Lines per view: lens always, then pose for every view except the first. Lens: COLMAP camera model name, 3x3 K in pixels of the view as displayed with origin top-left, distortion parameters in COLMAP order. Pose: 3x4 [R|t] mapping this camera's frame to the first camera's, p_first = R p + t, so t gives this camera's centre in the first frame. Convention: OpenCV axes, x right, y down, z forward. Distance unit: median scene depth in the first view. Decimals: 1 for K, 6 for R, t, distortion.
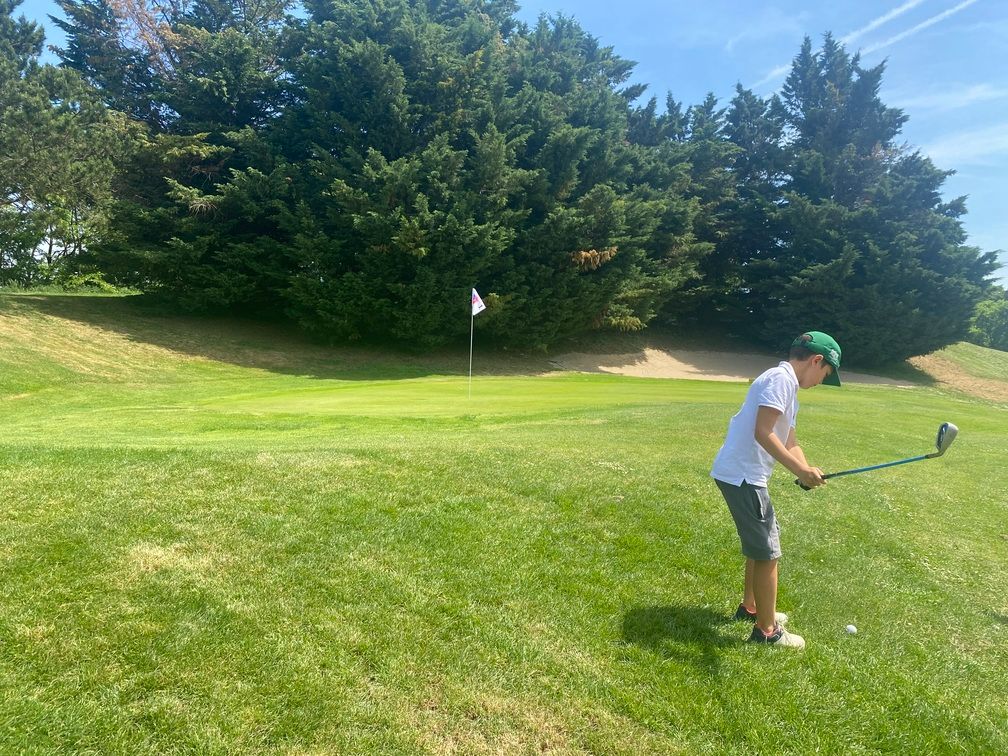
lens RADIAL K [[767.5, 0, 504.1], [0, 767.5, 375.3], [0, 0, 1]] dist [0.011534, -0.010723]
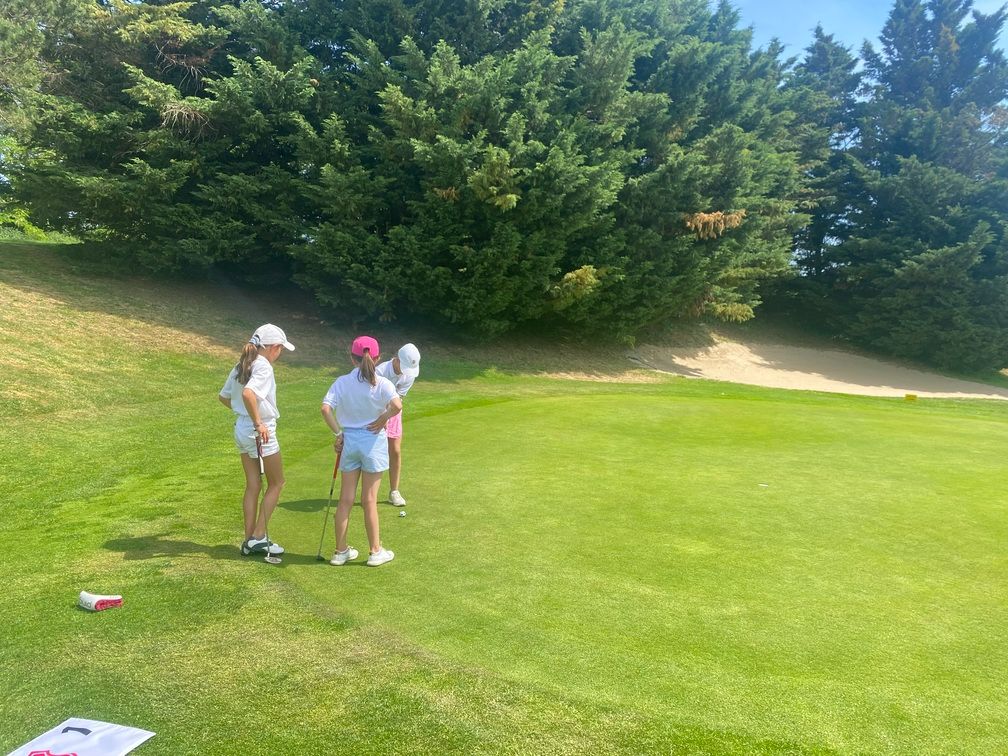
lens RADIAL K [[767.5, 0, 499.2], [0, 767.5, 368.9], [0, 0, 1]] dist [0.011534, -0.010723]
pose [[0.996853, 0.036664, 0.070278, -0.157844], [-0.038804, 0.998816, 0.029335, -0.031182], [-0.069119, -0.031969, 0.997096, 0.314527]]
